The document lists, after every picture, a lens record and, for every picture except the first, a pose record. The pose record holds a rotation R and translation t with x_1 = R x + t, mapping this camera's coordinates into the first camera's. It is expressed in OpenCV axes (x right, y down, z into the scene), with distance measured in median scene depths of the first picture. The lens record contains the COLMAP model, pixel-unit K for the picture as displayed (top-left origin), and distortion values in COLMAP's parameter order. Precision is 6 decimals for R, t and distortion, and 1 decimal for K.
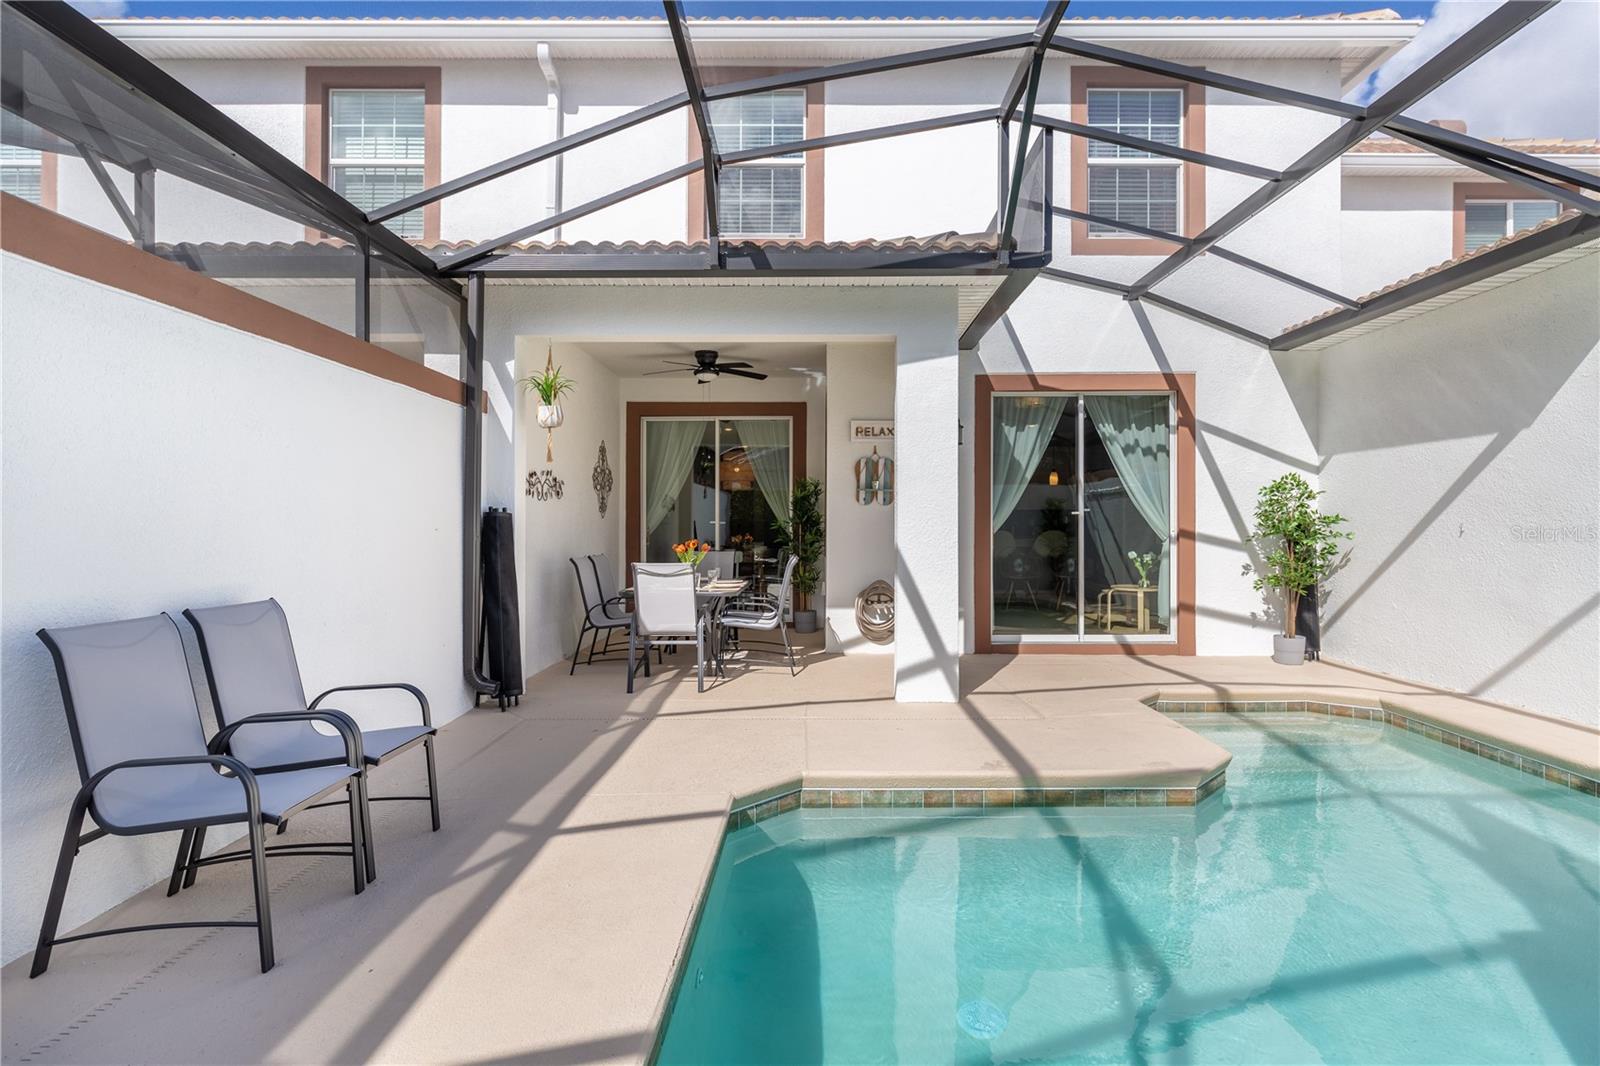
lens RADIAL K [[835.5, 0, 800.0], [0, 835.5, 533.0], [0, 0, 1]] dist [-0.015677, -0.000087]
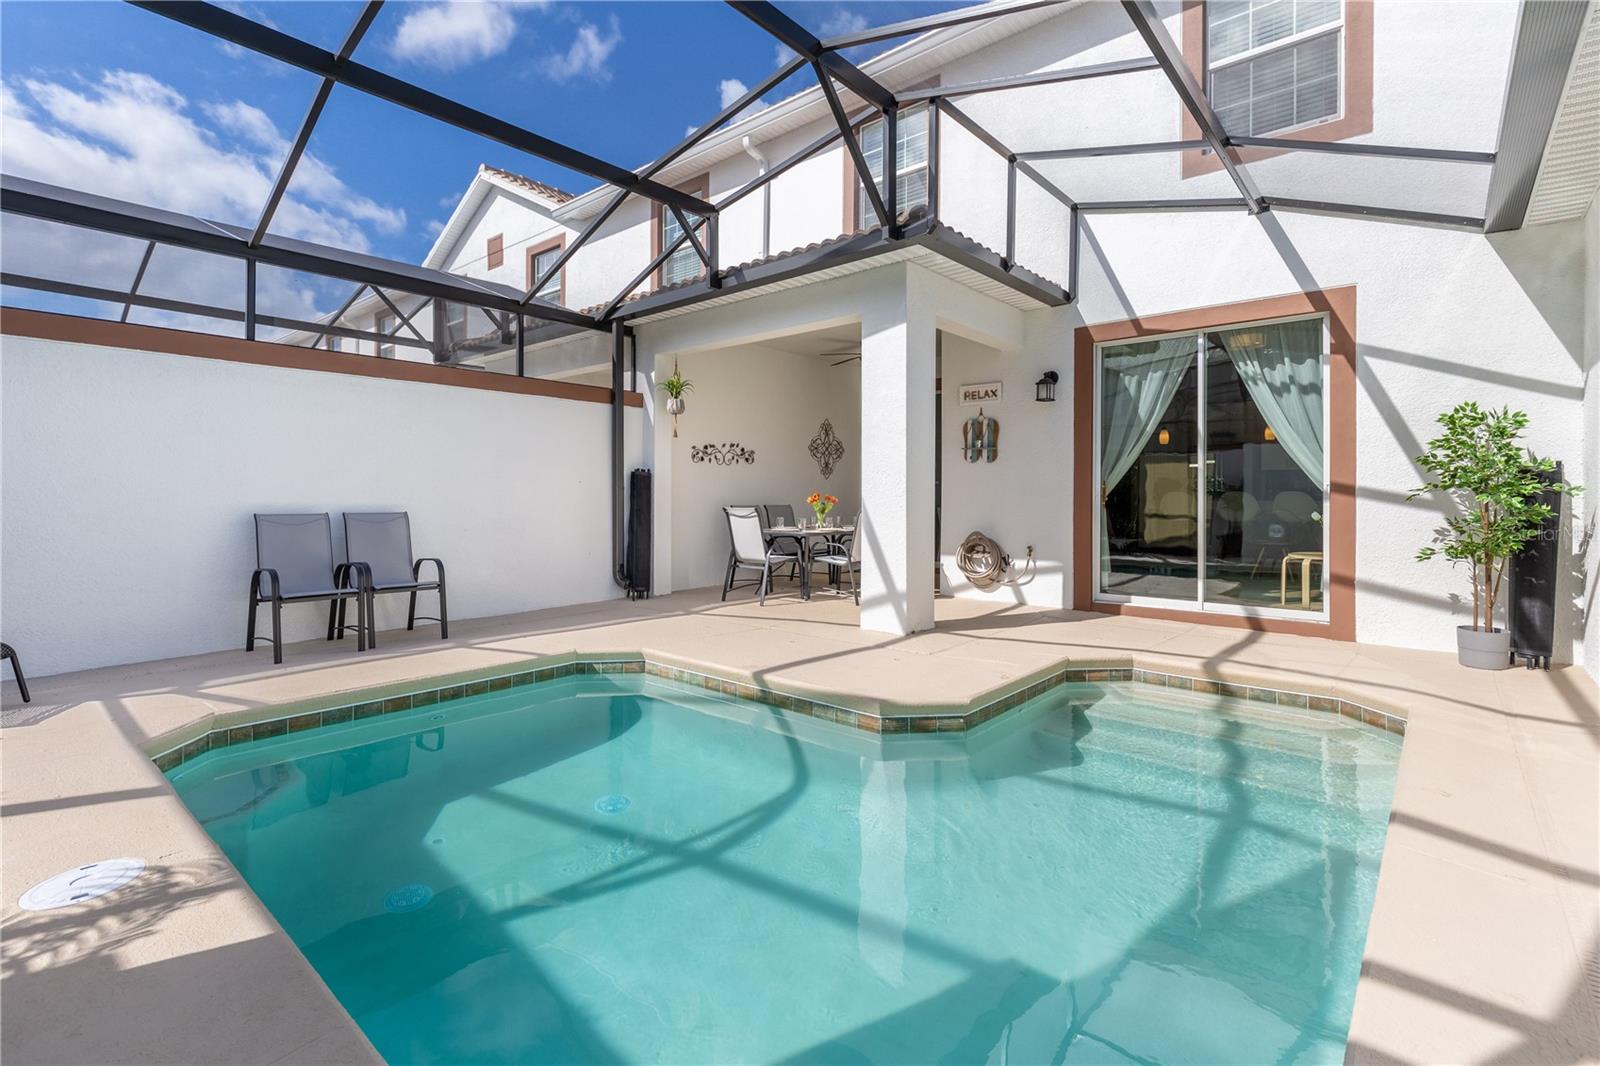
lens RADIAL K [[748.6, 0, 801.4], [0, 748.6, 497.5], [0, 0, 1]] dist [-0.001882, -0.000340]
pose [[0.749316, 0.003773, -0.662201, 0.557247], [-0.009558, 0.999941, -0.005118, 0.019077], [0.662143, 0.010165, 0.749309, 0.120152]]
